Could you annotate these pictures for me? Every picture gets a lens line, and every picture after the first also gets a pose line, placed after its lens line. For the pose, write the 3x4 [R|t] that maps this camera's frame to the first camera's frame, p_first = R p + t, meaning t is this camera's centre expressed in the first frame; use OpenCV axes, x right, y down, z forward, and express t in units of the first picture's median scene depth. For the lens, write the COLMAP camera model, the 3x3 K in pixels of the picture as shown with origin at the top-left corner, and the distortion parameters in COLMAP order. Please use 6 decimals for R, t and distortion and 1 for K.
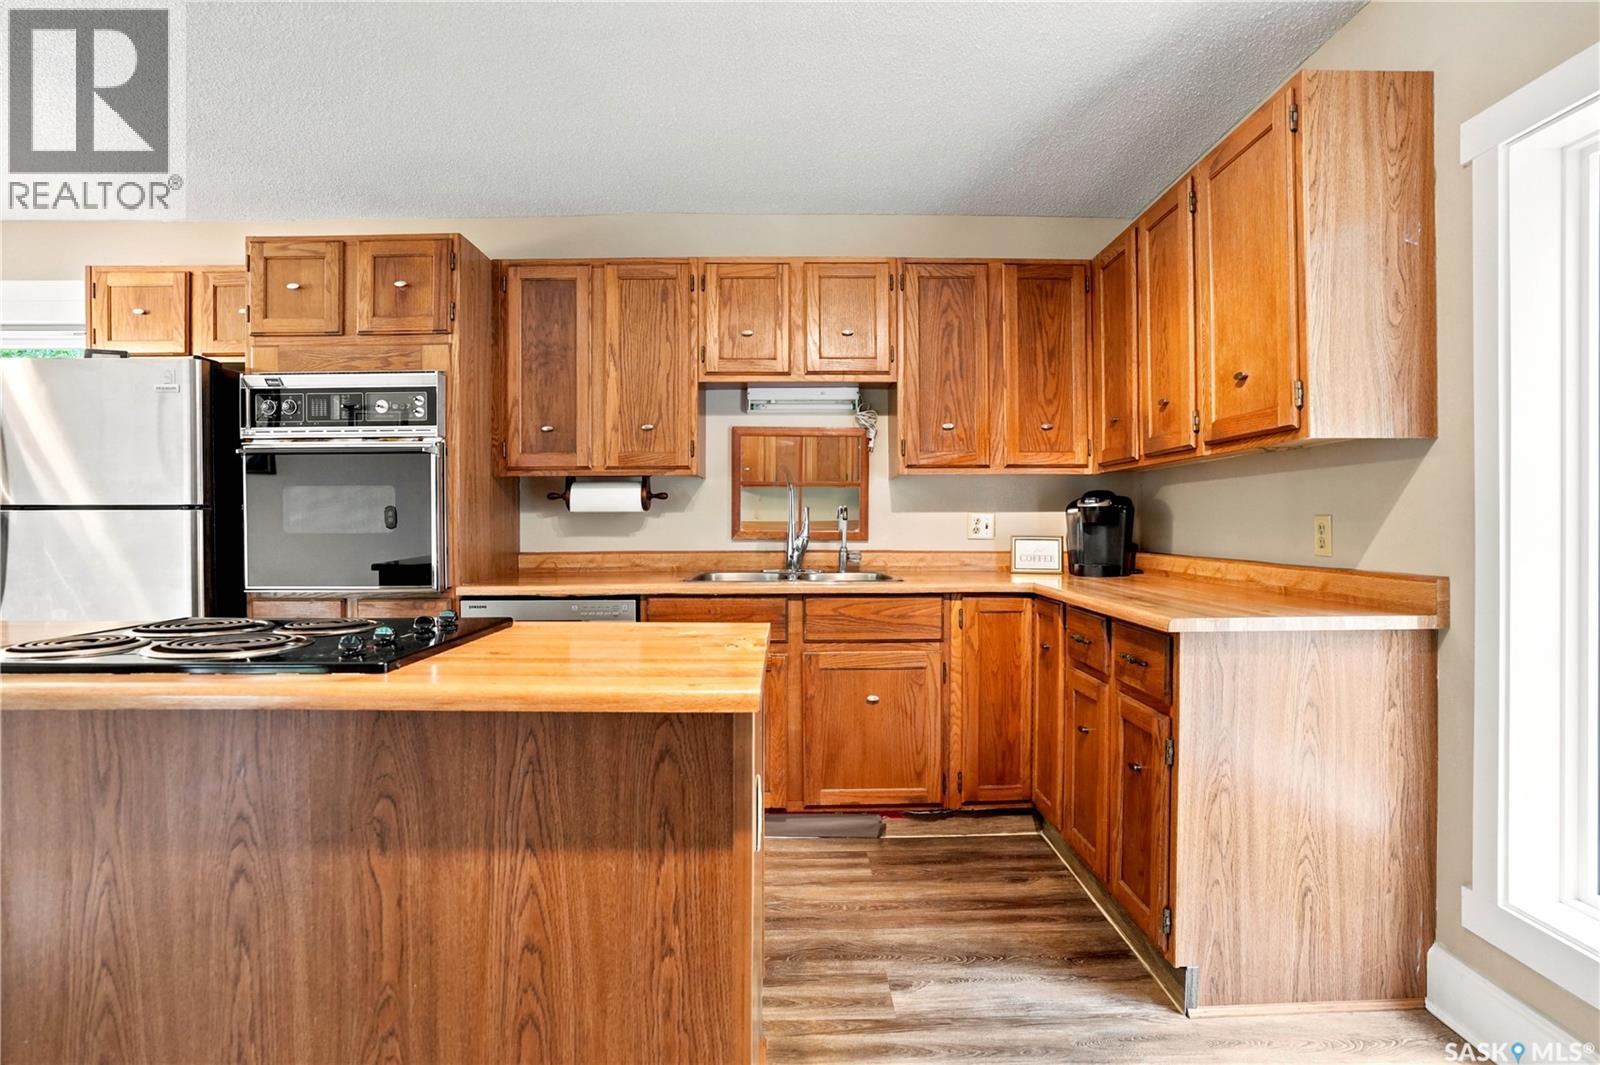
lens RADIAL K [[777.9, 0, 802.3], [0, 777.9, 521.5], [0, 0, 1]] dist [-0.069622, 0.031214]
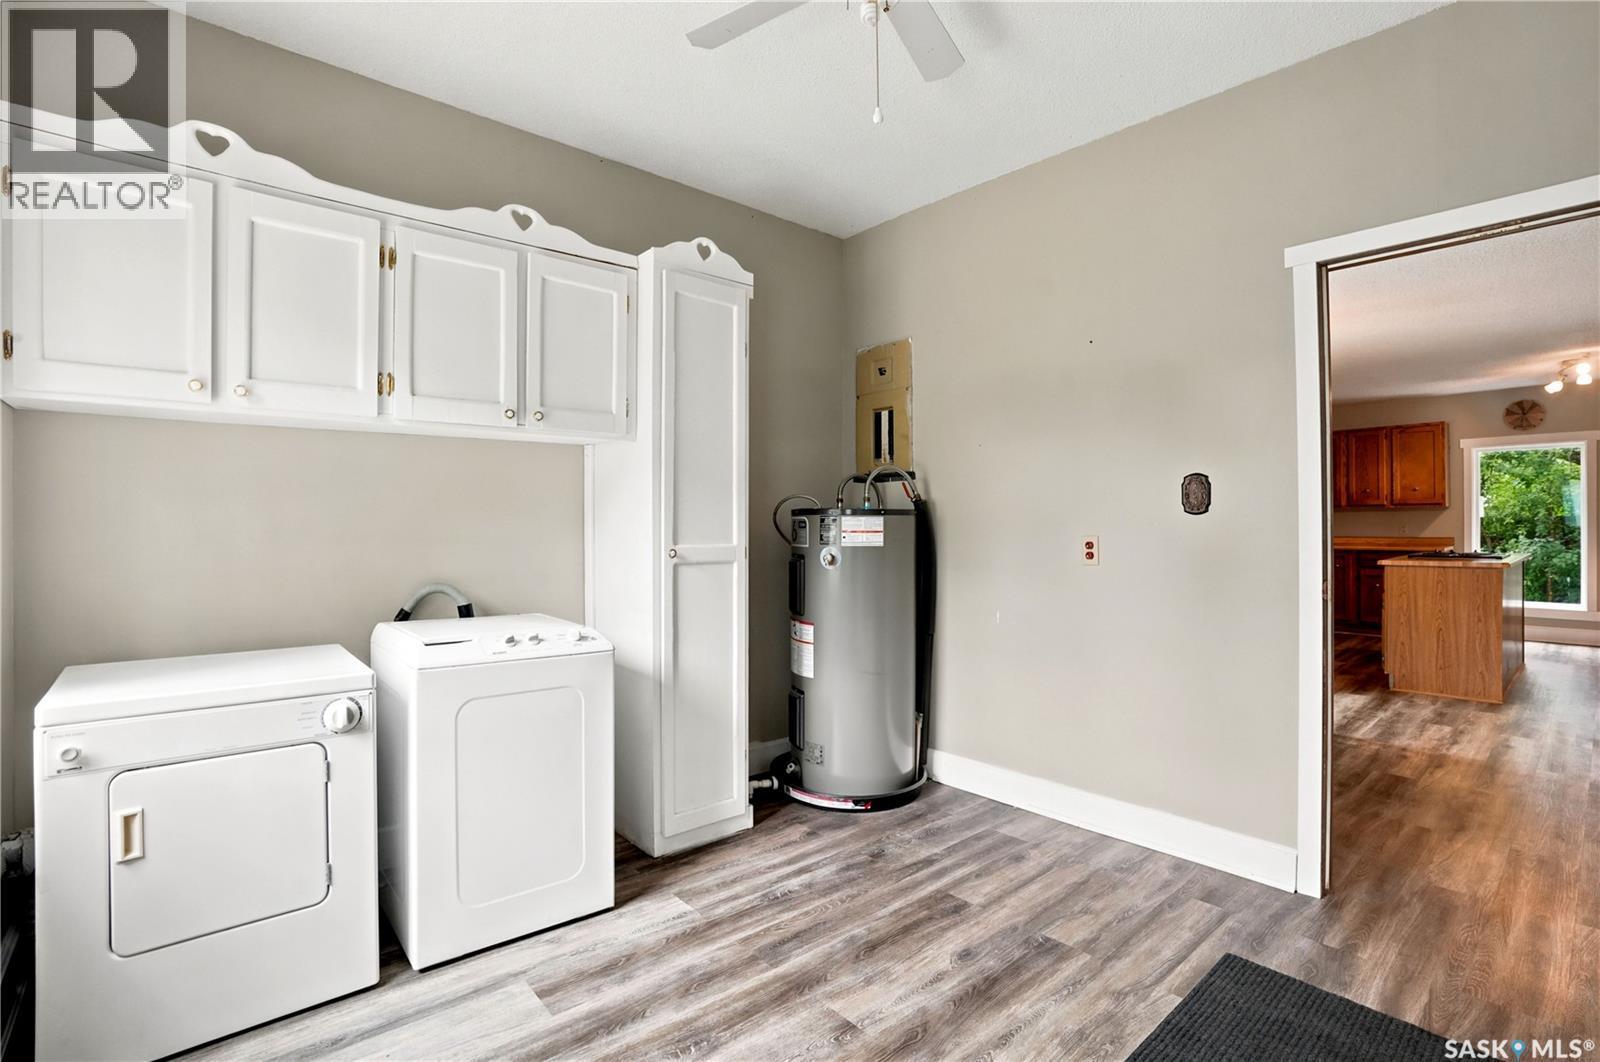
lens RADIAL K [[761.3, 0, 800.0], [0, 761.3, 531.0], [0, 0, 1]] dist [-0.077291, 0.033100]
pose [[0.756018, -0.012954, 0.654423, -3.145122], [0.011110, 0.999914, 0.006958, -0.024941], [-0.654456, 0.002010, 0.756097, 0.159580]]
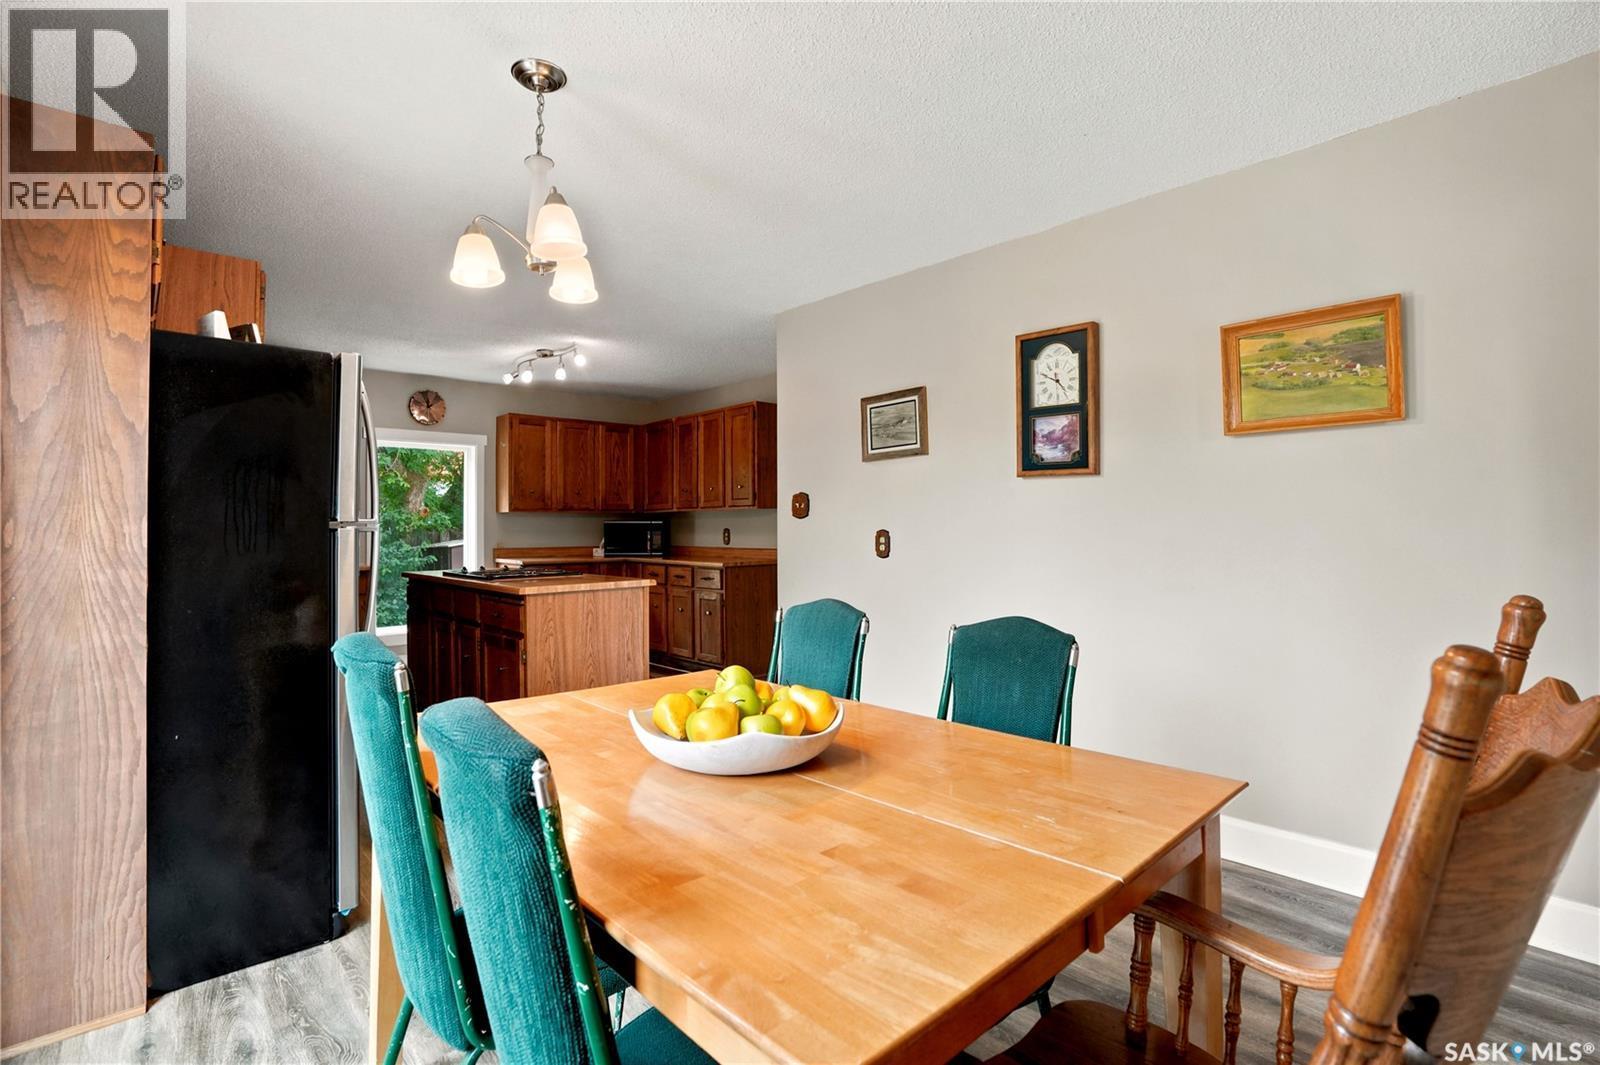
lens RADIAL K [[749.7, 0, 805.0], [0, 749.7, 520.0], [0, 0, 1]] dist [-0.068335, 0.027530]
pose [[-0.671869, 0.015324, 0.740512, -1.931145], [0.011183, 0.999882, -0.010545, -0.008697], [-0.740586, 0.001197, -0.671961, 1.094566]]
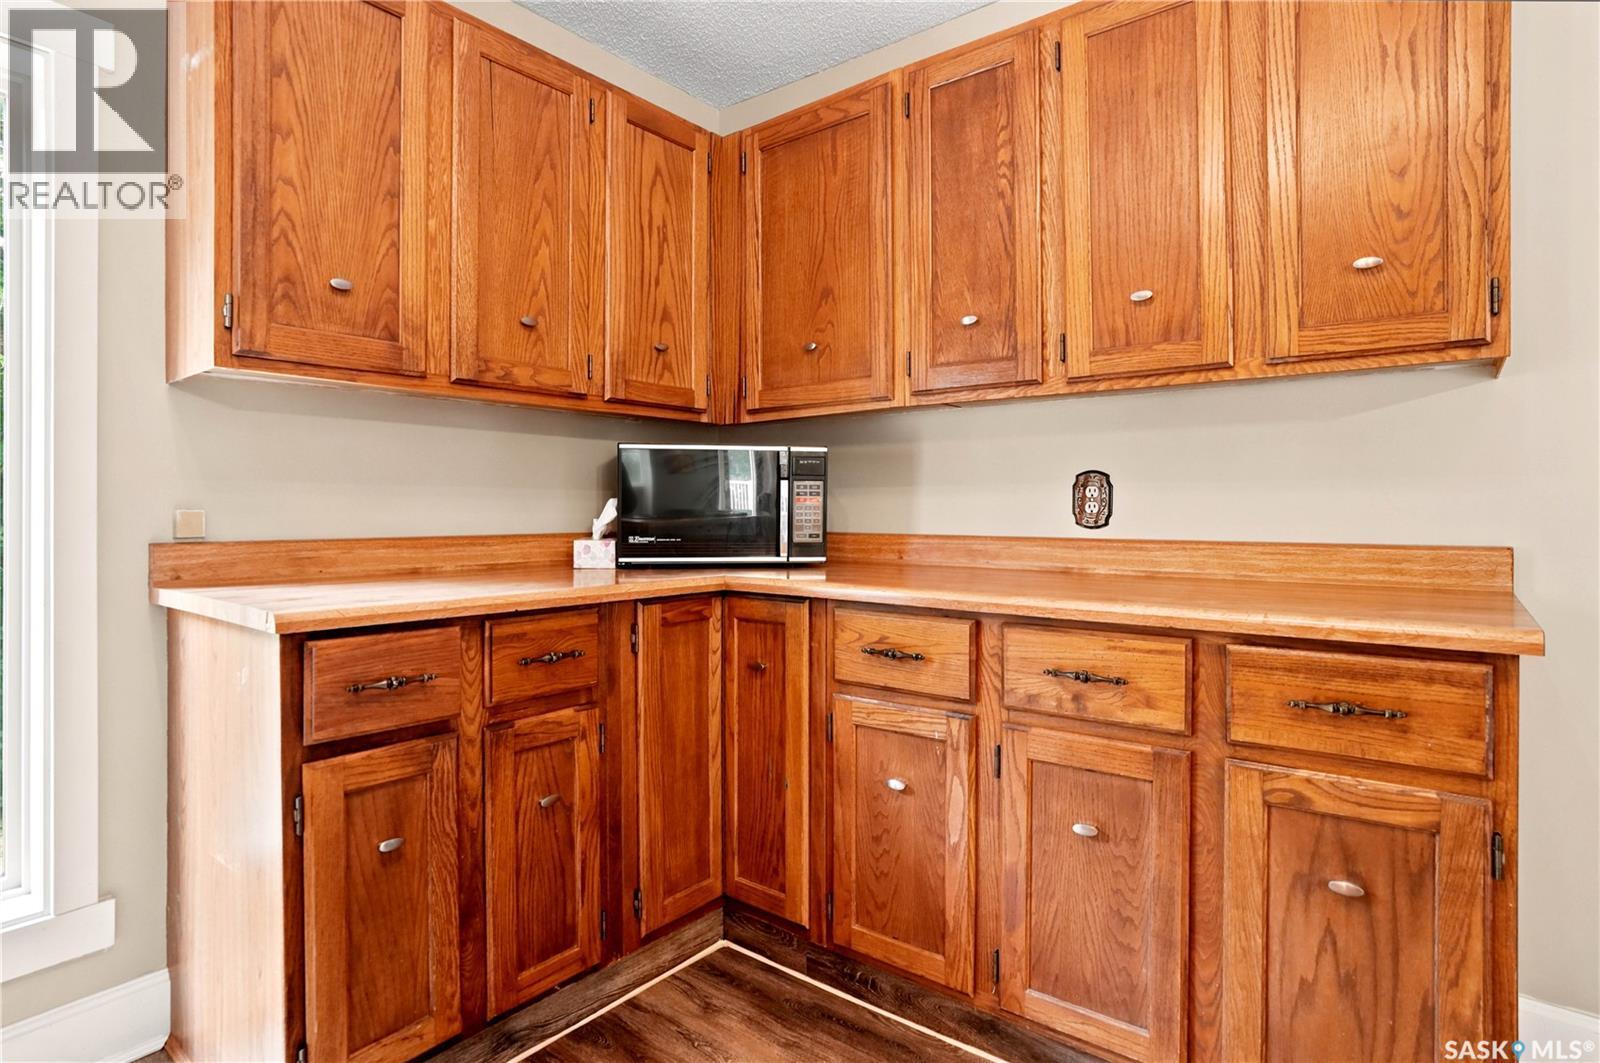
lens RADIAL K [[829.2, 0, 803.4], [0, 829.2, 510.4], [0, 0, 1]] dist [-0.068767, 0.041101]
pose [[-0.773884, 0.005252, 0.633305, -0.199425], [0.005533, 0.999984, -0.001533, 0.027214], [-0.633303, 0.002318, -0.773901, 0.377843]]
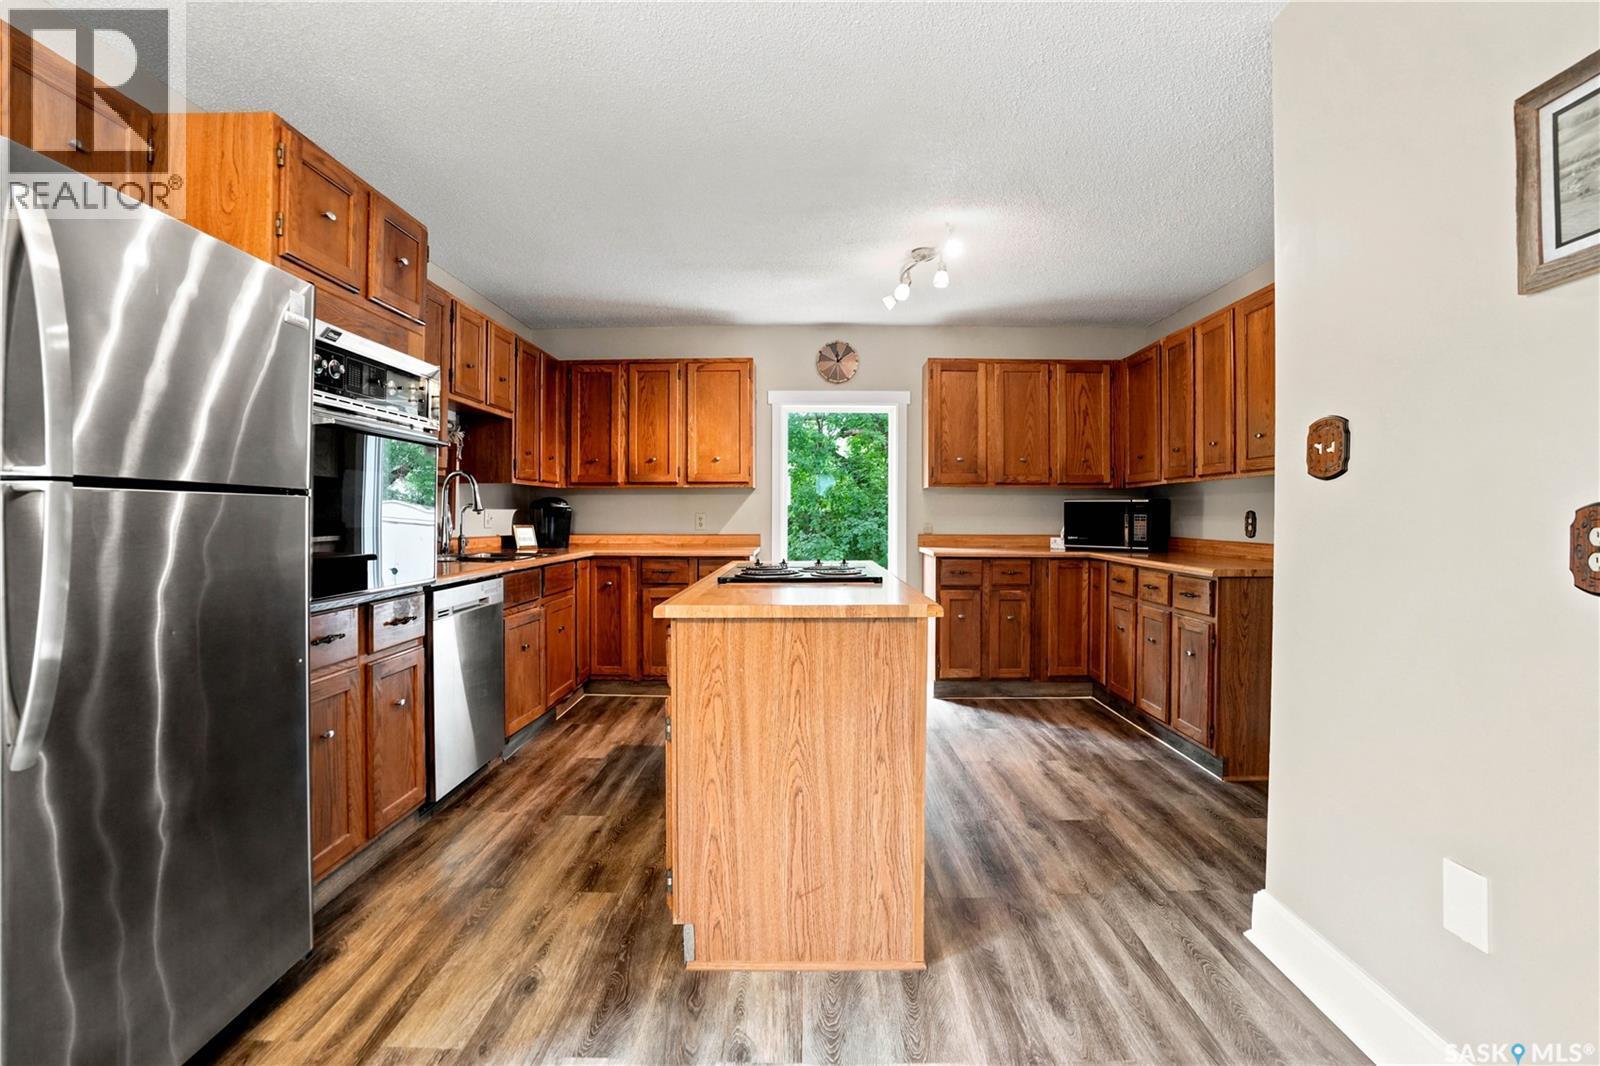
lens RADIAL K [[749.7, 0, 805.0], [0, 749.7, 520.5], [0, 0, 1]] dist [-0.068335, 0.027530]
pose [[0.019569, -0.003824, 0.999801, -1.394356], [-0.000092, 0.999993, 0.003827, 0.004508], [-0.999809, -0.000167, 0.019569, 0.477745]]
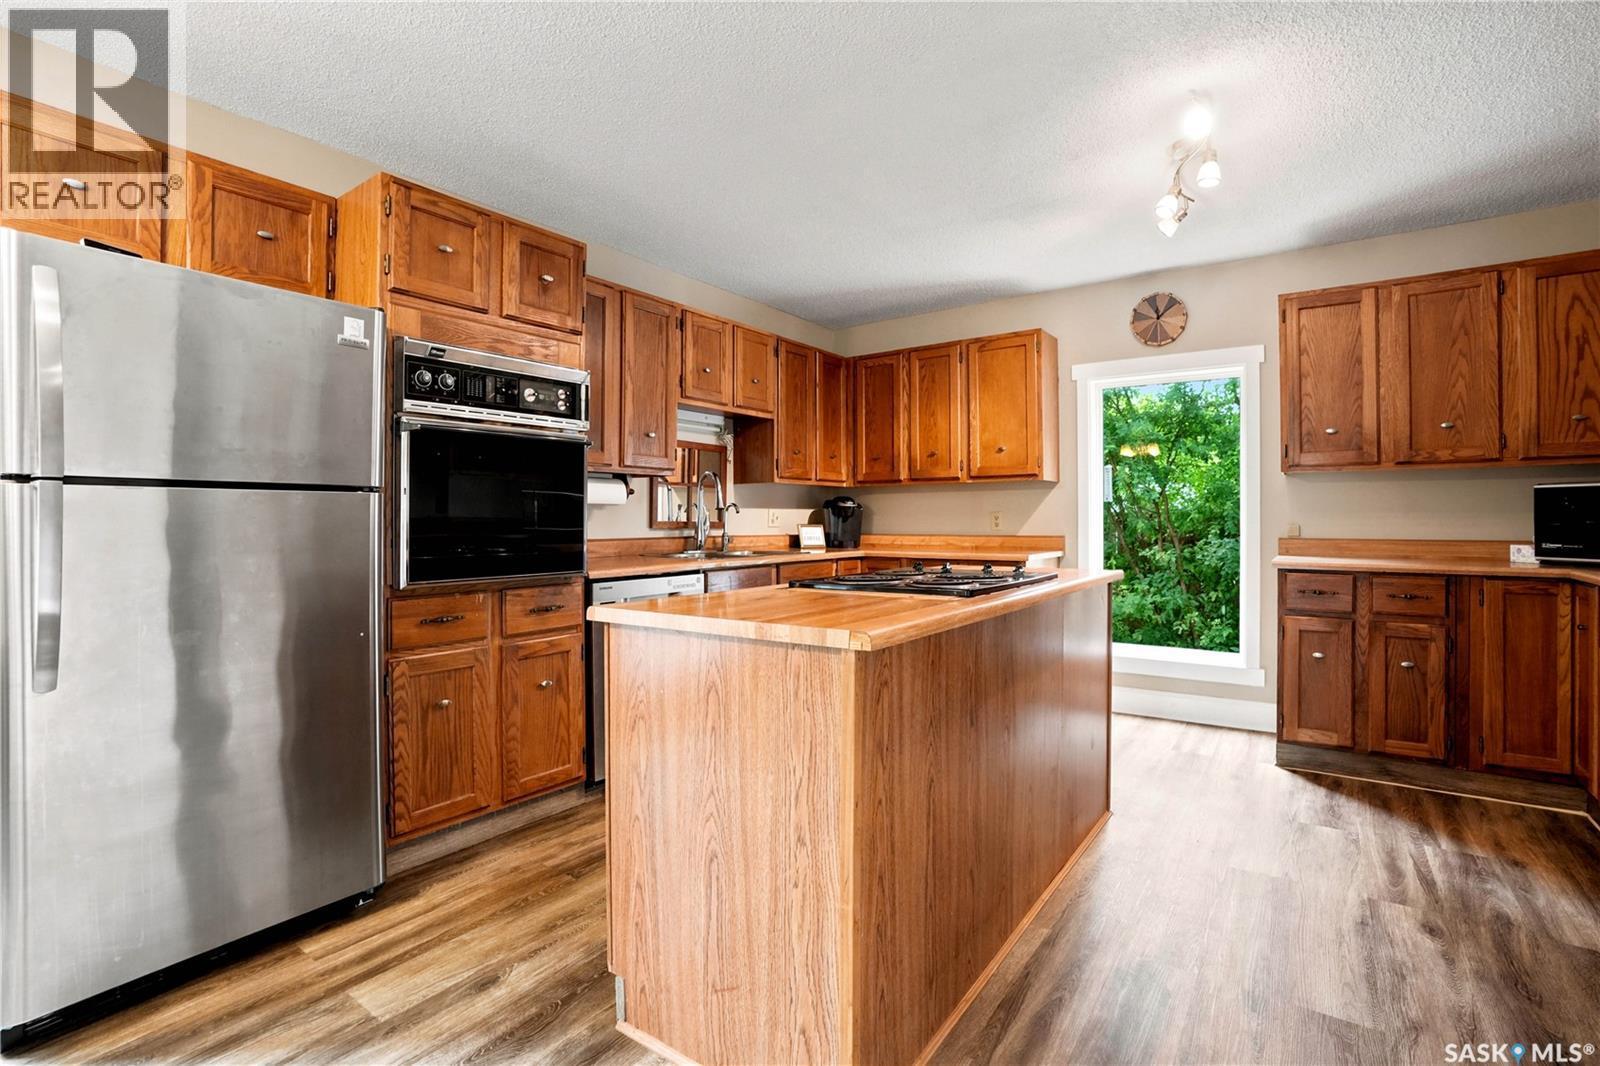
lens RADIAL K [[749.7, 0, 805.0], [0, 749.7, 520.5], [0, 0, 1]] dist [-0.068335, 0.027530]
pose [[0.589365, 0.001081, 0.807866, -1.103217], [0.001501, 0.999996, -0.002433, 0.016577], [-0.807866, 0.002647, 0.589361, 0.132154]]
